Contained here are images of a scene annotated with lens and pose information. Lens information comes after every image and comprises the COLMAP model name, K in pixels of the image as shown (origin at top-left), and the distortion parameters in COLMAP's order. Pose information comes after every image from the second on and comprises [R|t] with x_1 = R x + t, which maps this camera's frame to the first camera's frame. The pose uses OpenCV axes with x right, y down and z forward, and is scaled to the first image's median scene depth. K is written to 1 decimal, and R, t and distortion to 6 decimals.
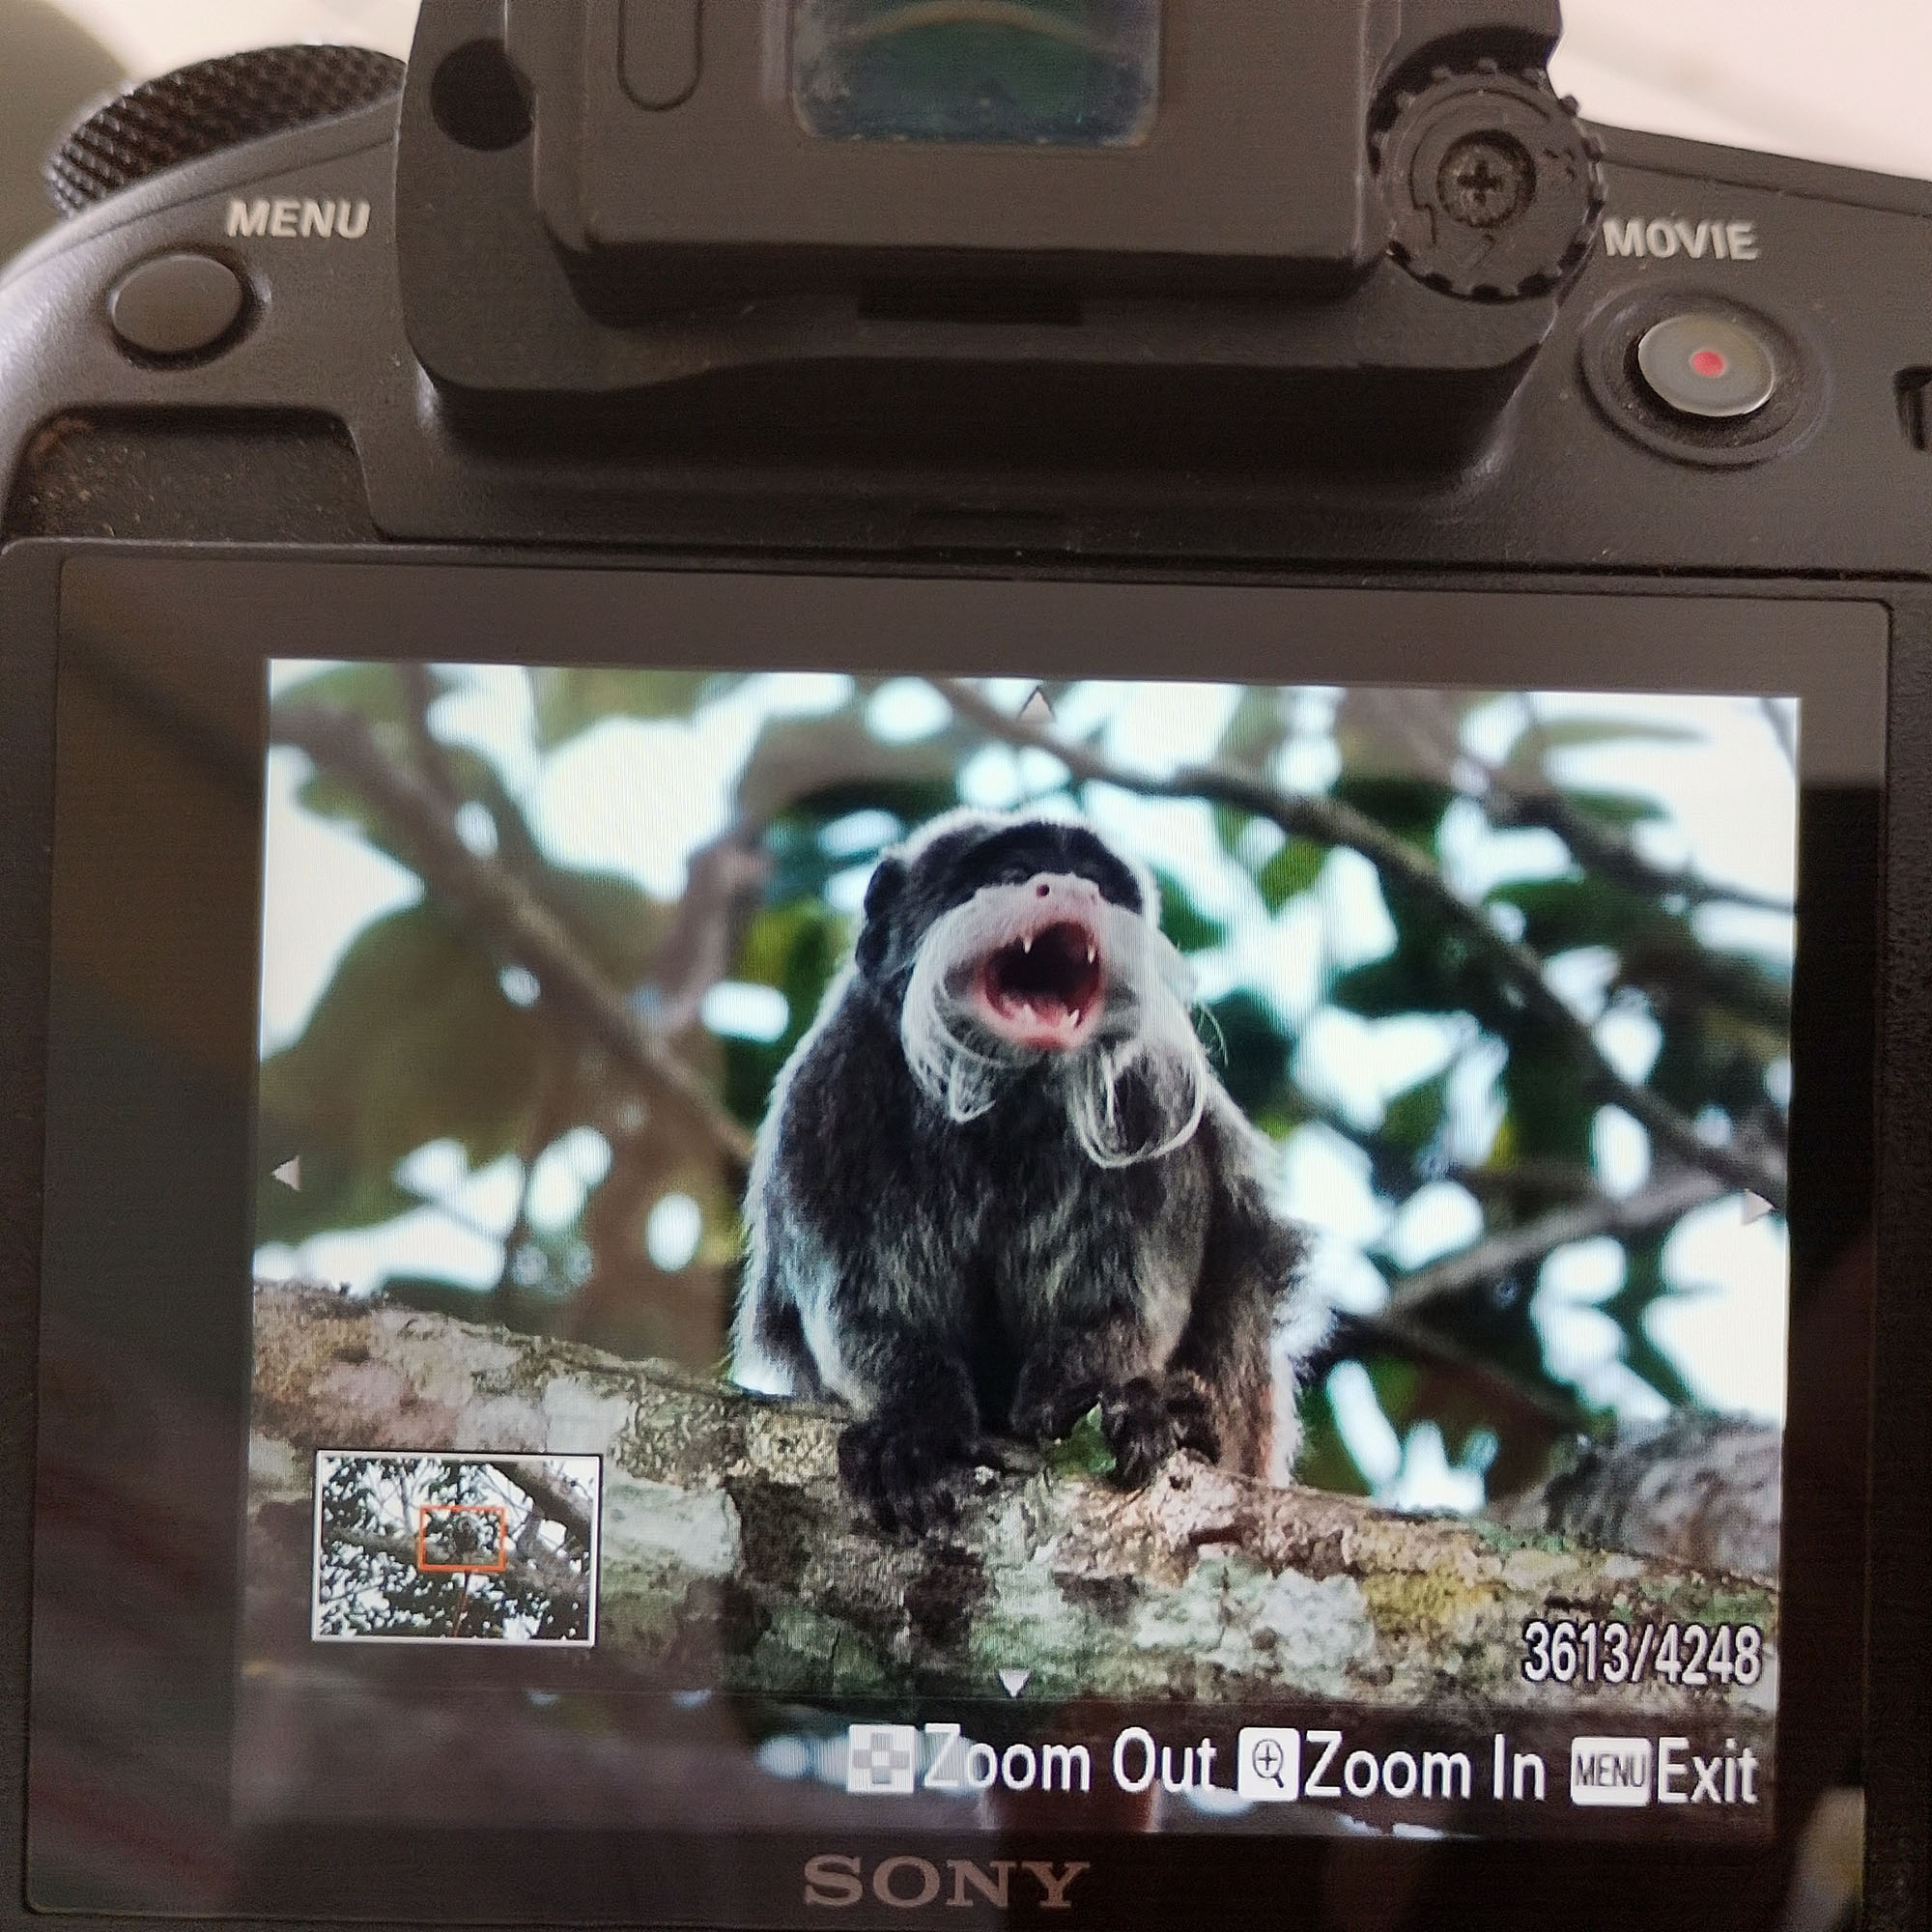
lens RADIAL K [[2372.4, 0, 942.7], [0, 2372.4, 949.8], [0, 0, 1]] dist [-0.025339, 0.000000]
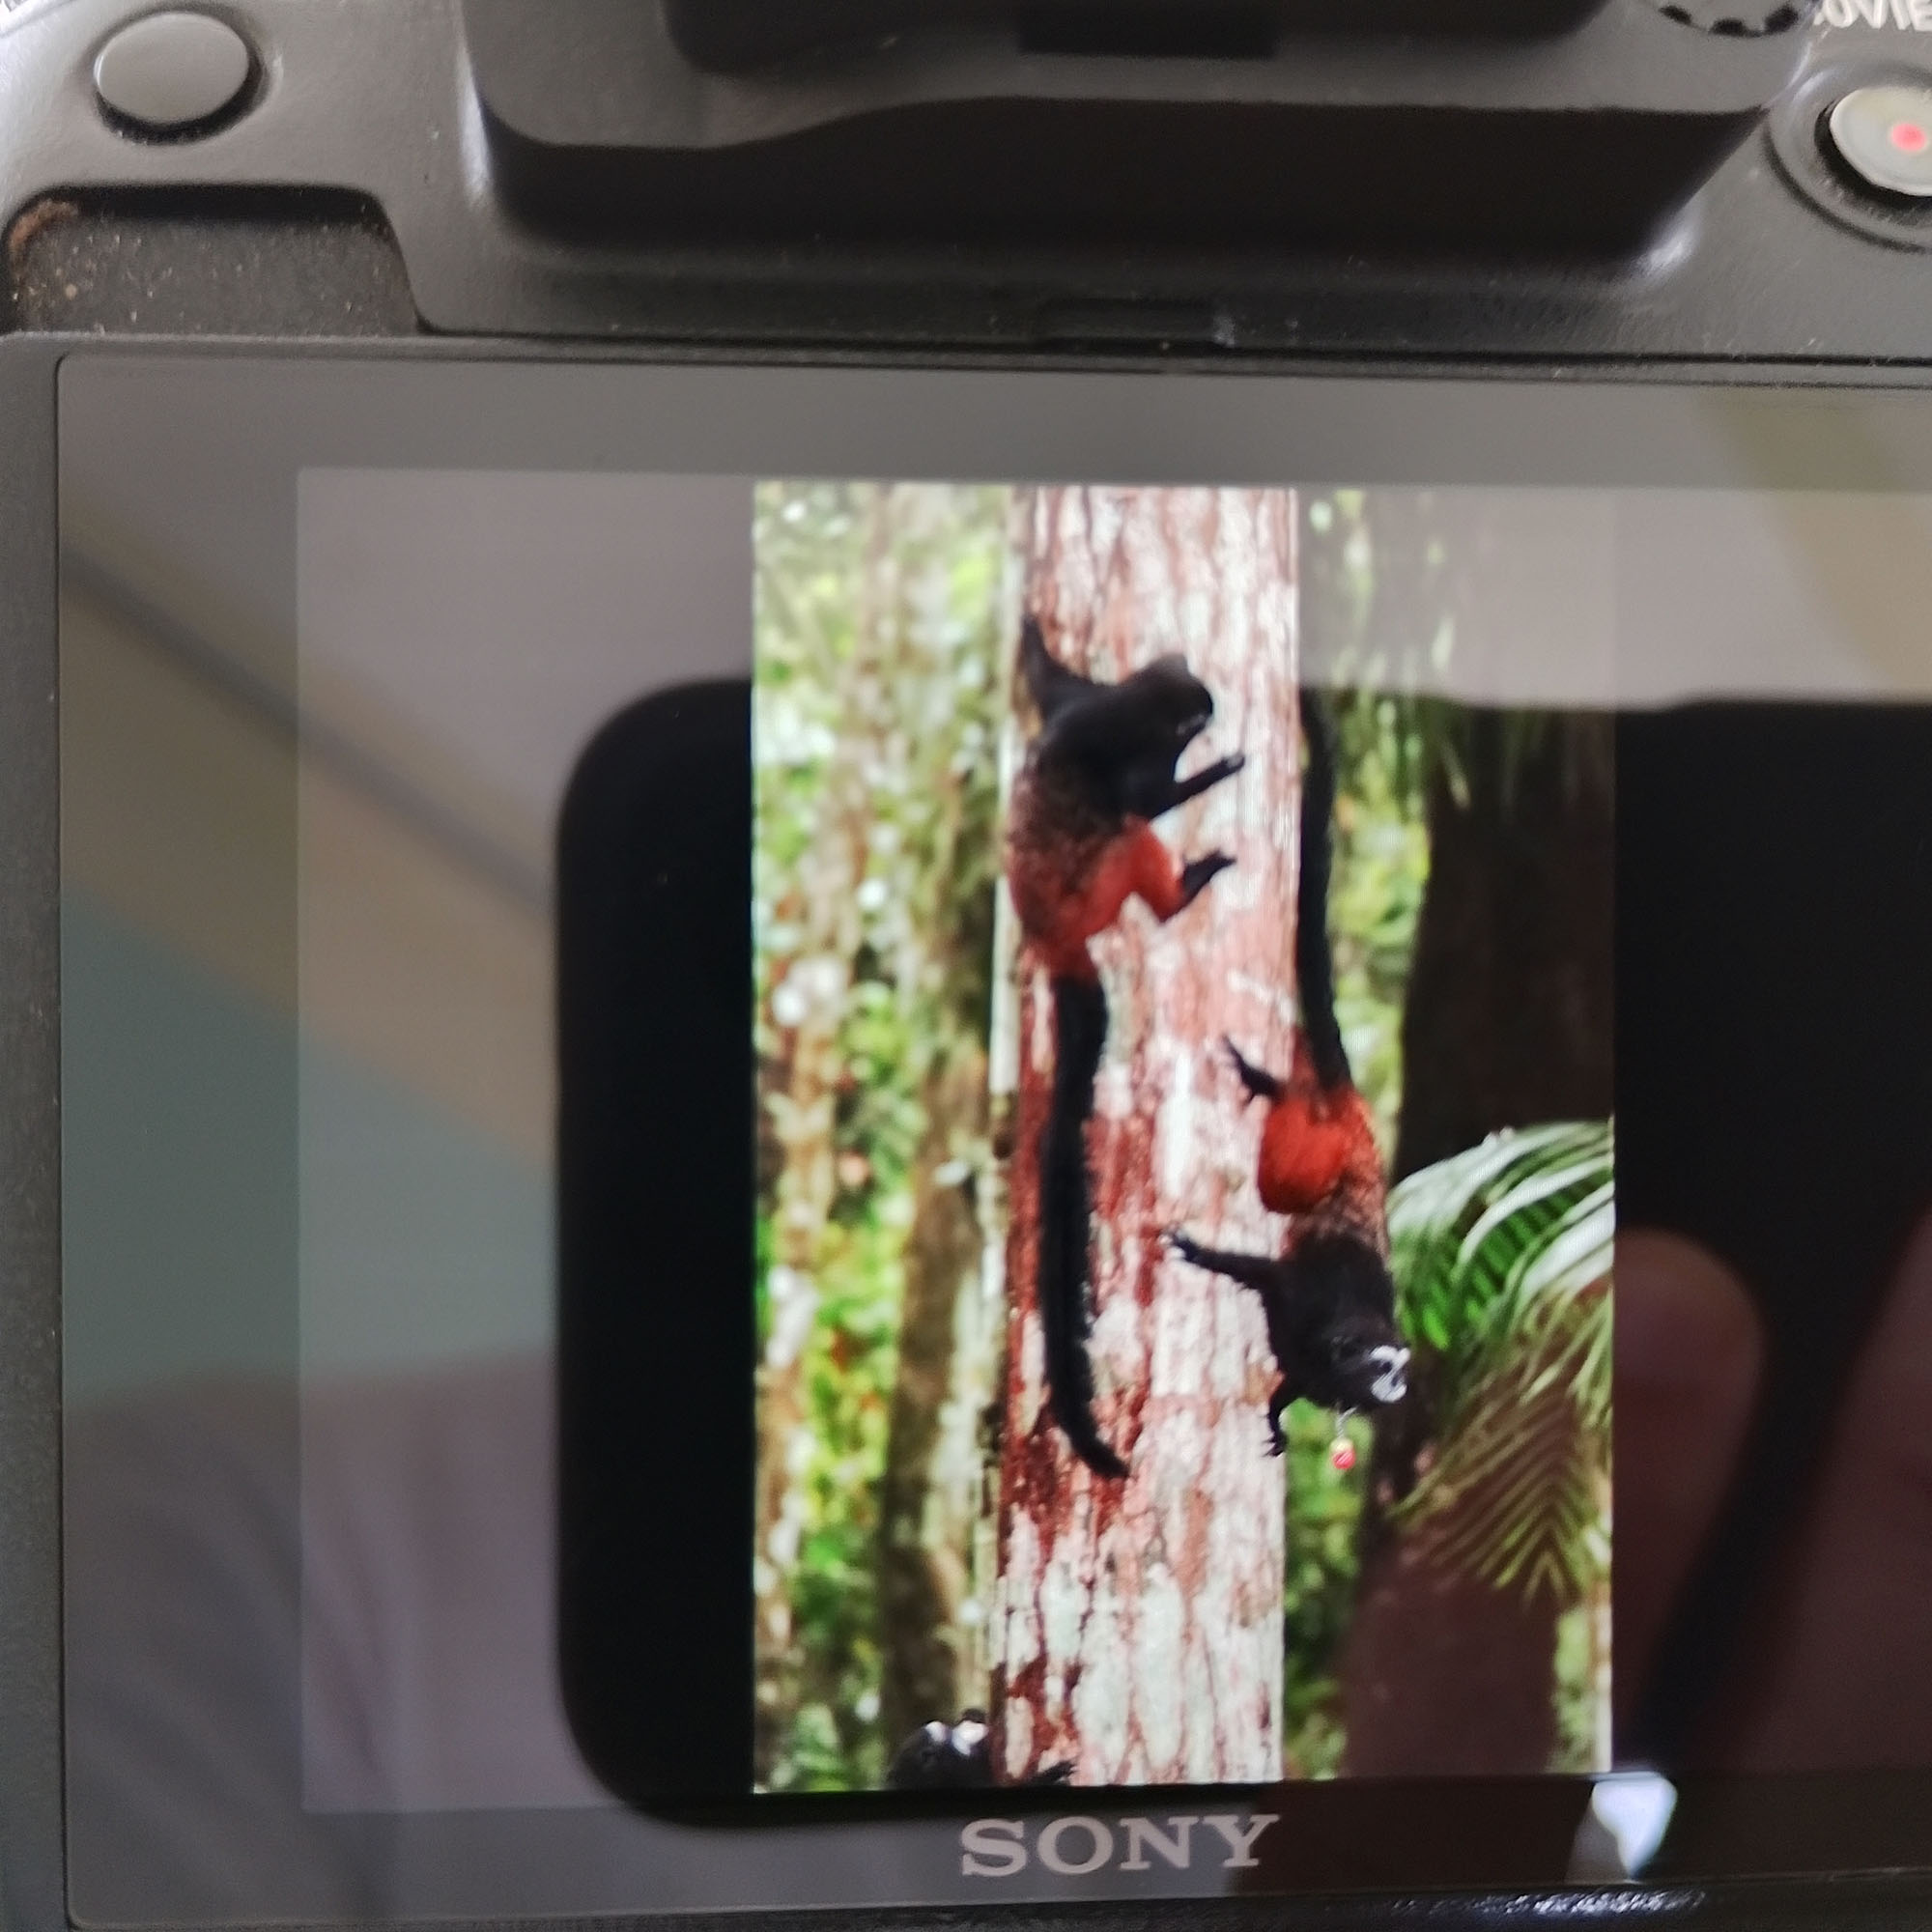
lens RADIAL K [[2372.4, 0, 956.4], [0, 2372.4, 953.7], [0, 0, 1]] dist [-0.025339, 0.000000]
pose [[0.997760, -0.022611, 0.062954, -0.107954], [0.020646, 0.999284, 0.031692, 0.029207], [-0.063626, -0.030322, 0.997513, 0.123578]]
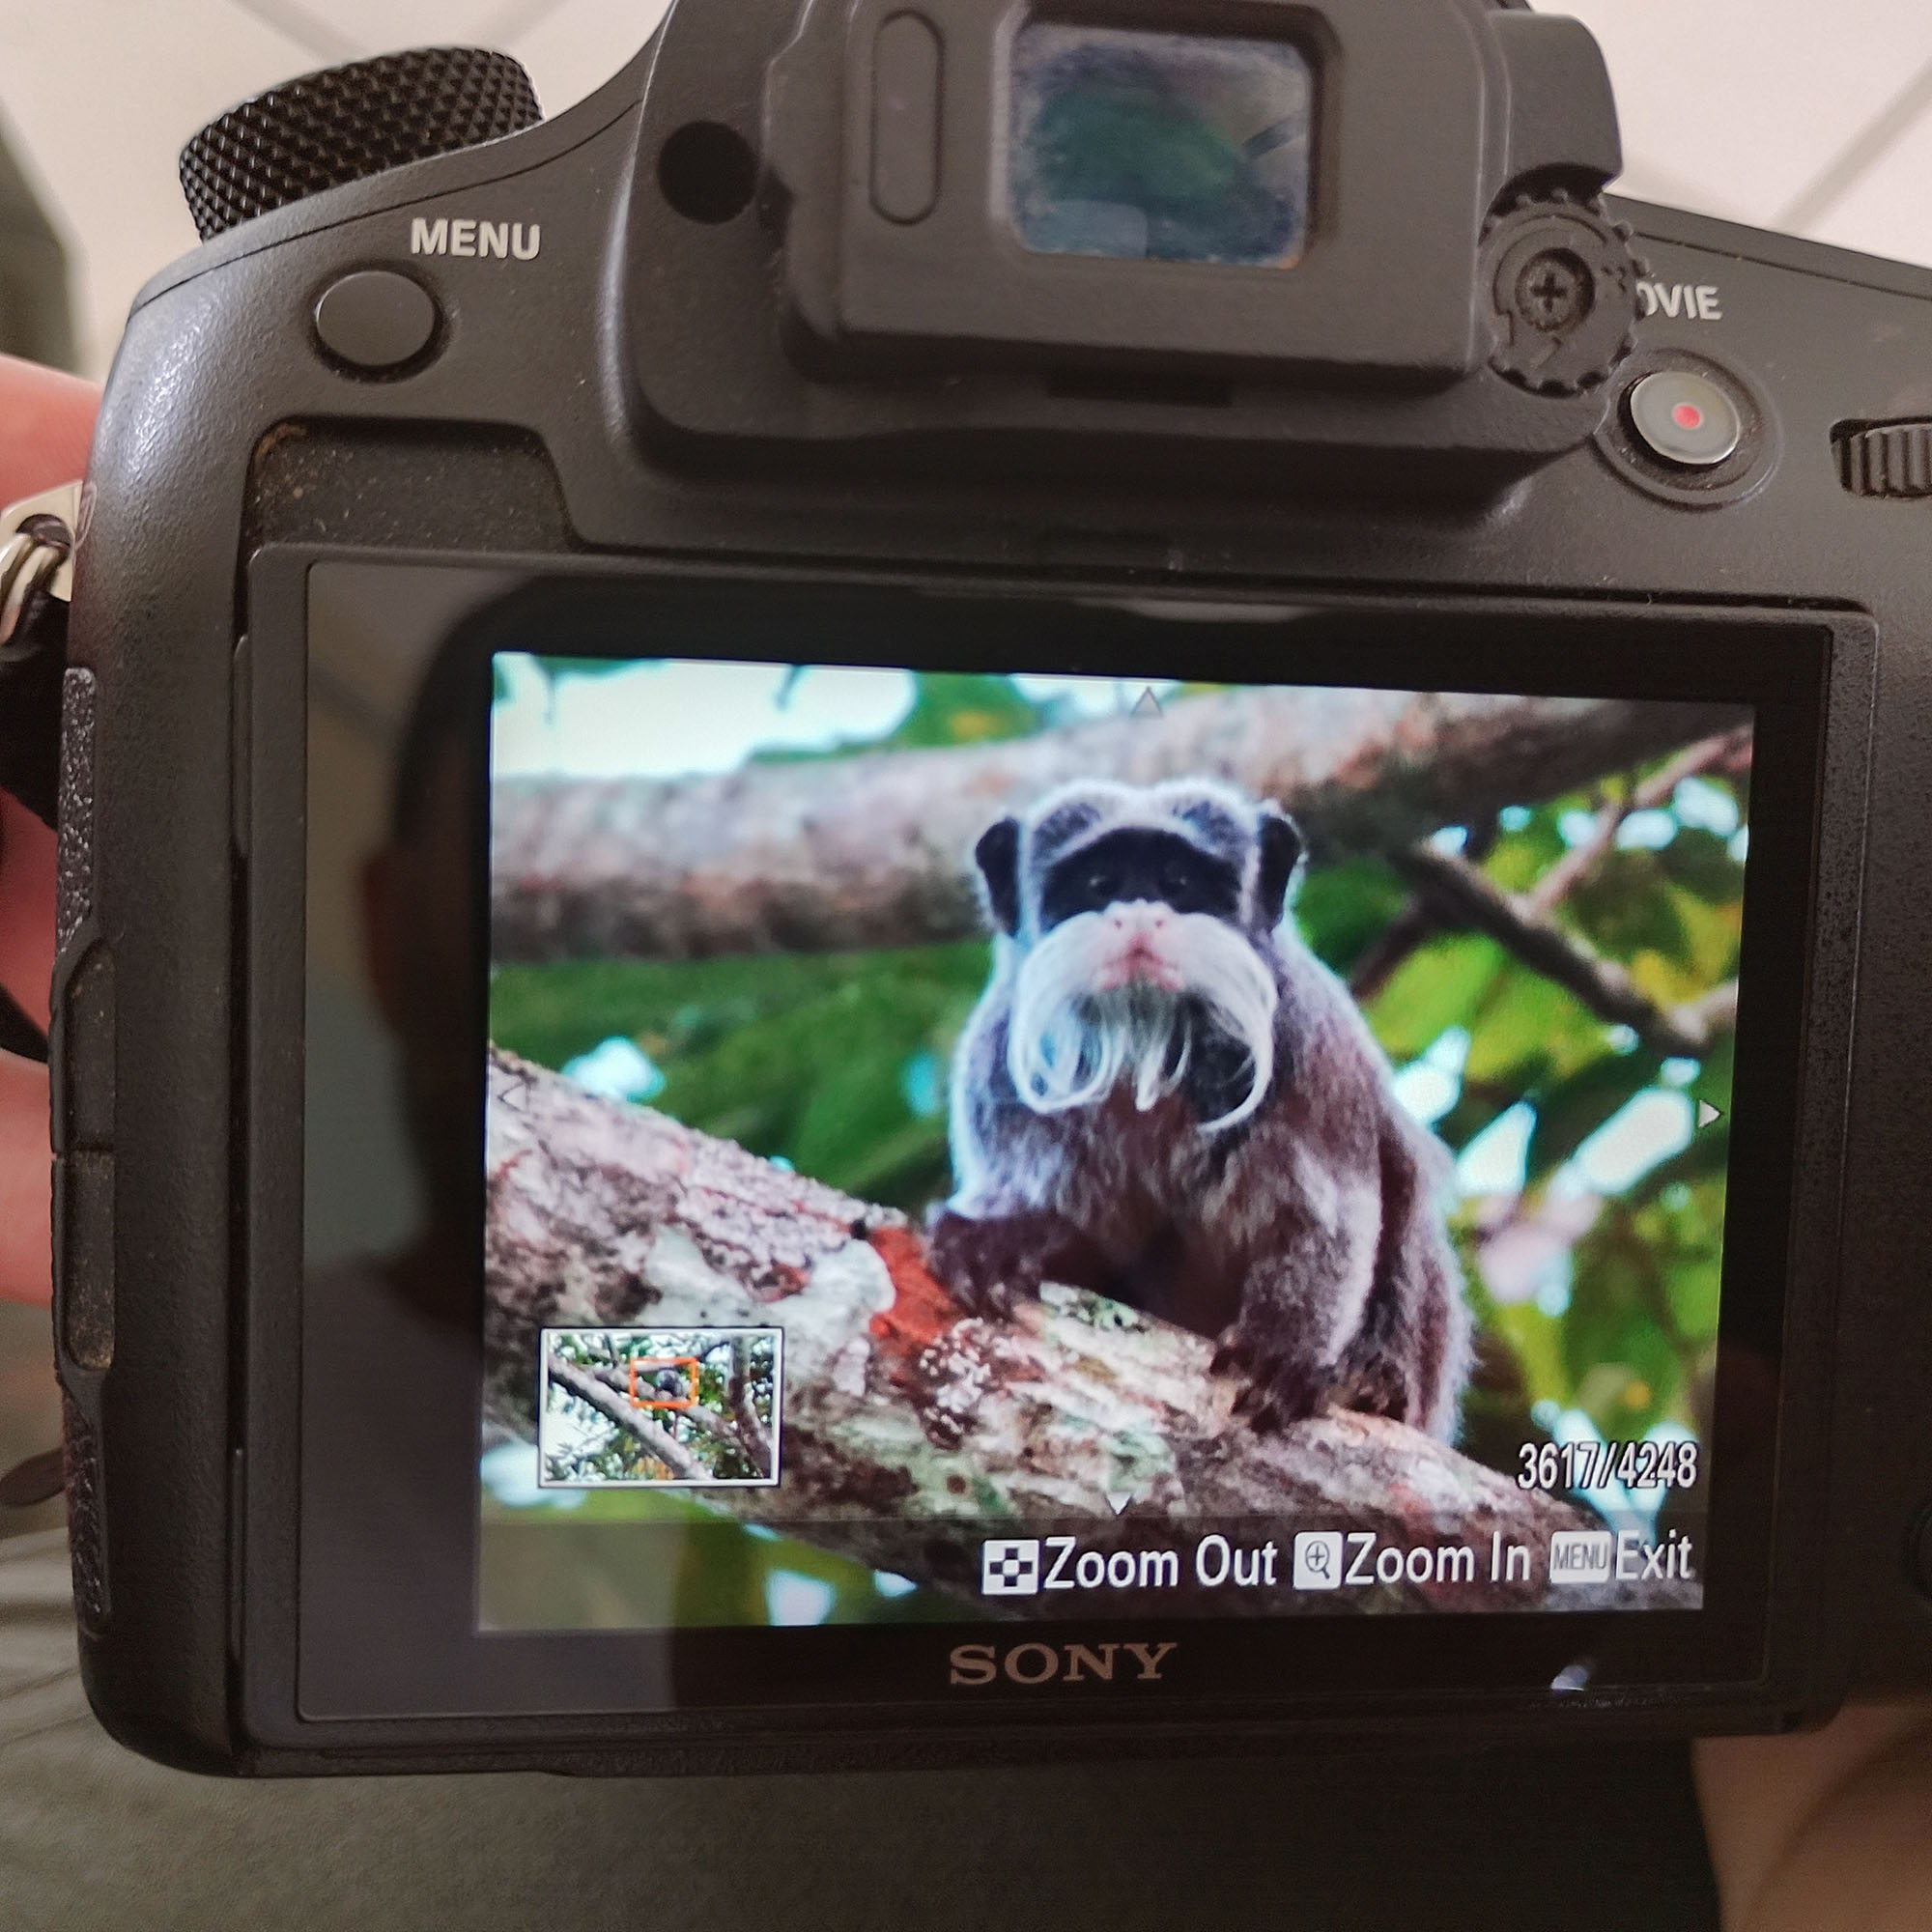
lens RADIAL K [[2372.4, 0, 950.0], [0, 2372.4, 972.6], [0, 0, 1]] dist [-0.025339, 0.000000]
pose [[0.991951, -0.002189, 0.126606, -0.211992], [-0.010509, 0.994978, 0.099542, -0.086442], [-0.126188, -0.100071, 0.986946, -0.177157]]
